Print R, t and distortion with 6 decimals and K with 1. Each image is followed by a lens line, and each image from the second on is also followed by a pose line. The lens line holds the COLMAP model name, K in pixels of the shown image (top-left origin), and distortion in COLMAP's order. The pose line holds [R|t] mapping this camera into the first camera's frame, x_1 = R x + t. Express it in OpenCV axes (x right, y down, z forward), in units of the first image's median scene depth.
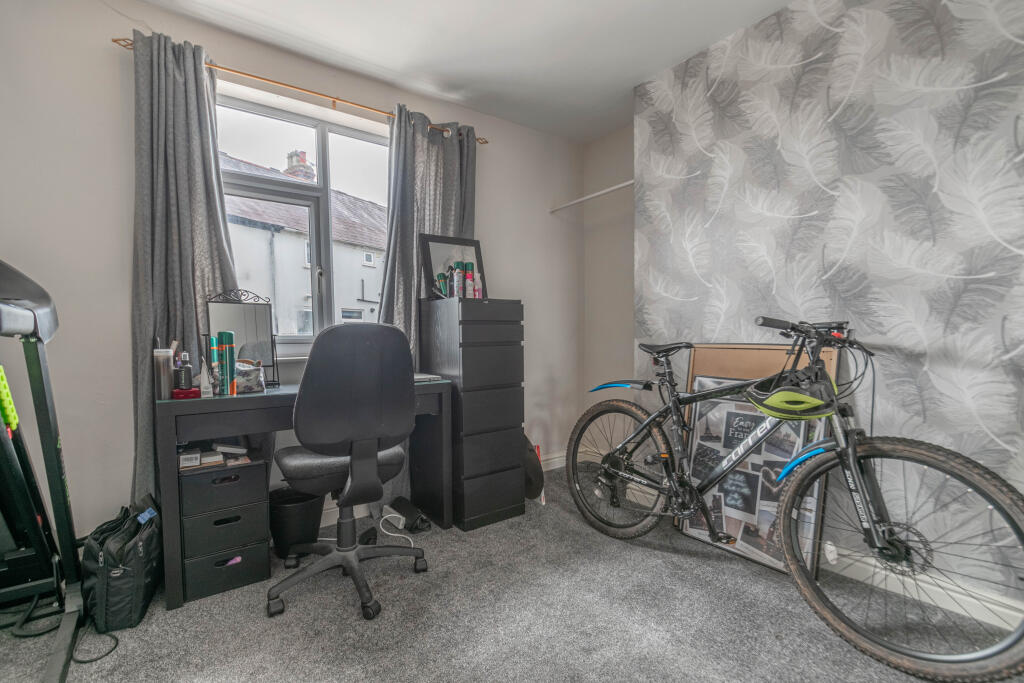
lens RADIAL K [[460.5, 0, 509.9], [0, 460.5, 364.9], [0, 0, 1]] dist [0.014374, -0.006753]
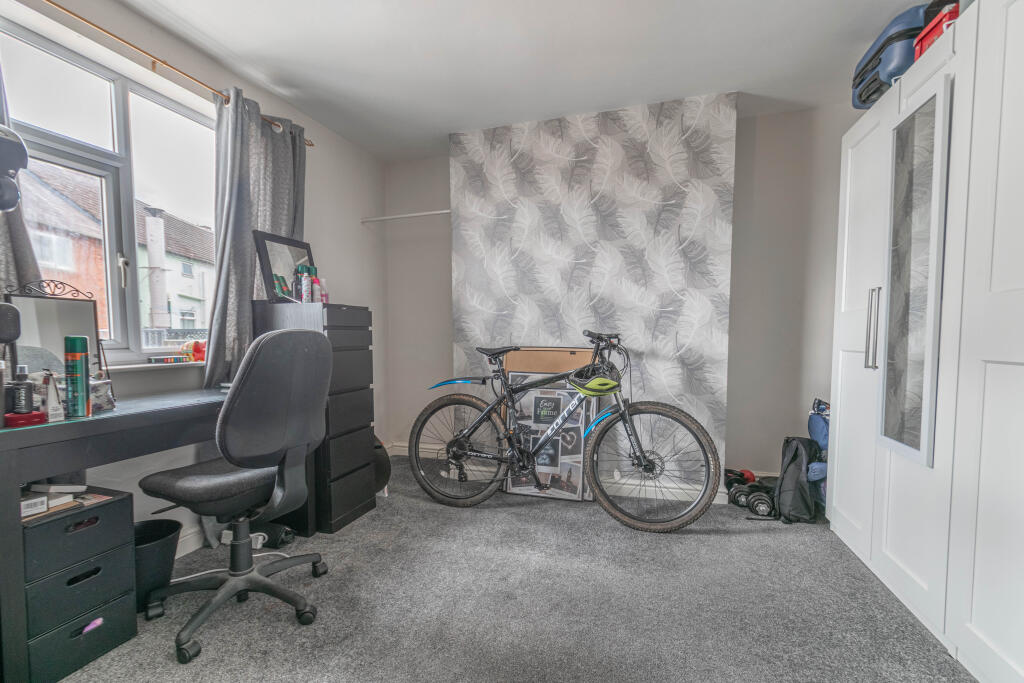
lens RADIAL K [[460.5, 0, 509.9], [0, 460.5, 364.9], [0, 0, 1]] dist [0.014374, -0.006753]
pose [[0.804143, -0.028934, 0.593731, -0.413765], [0.031500, 0.999485, 0.006045, -0.004070], [-0.593601, 0.013842, 0.804641, -0.060038]]
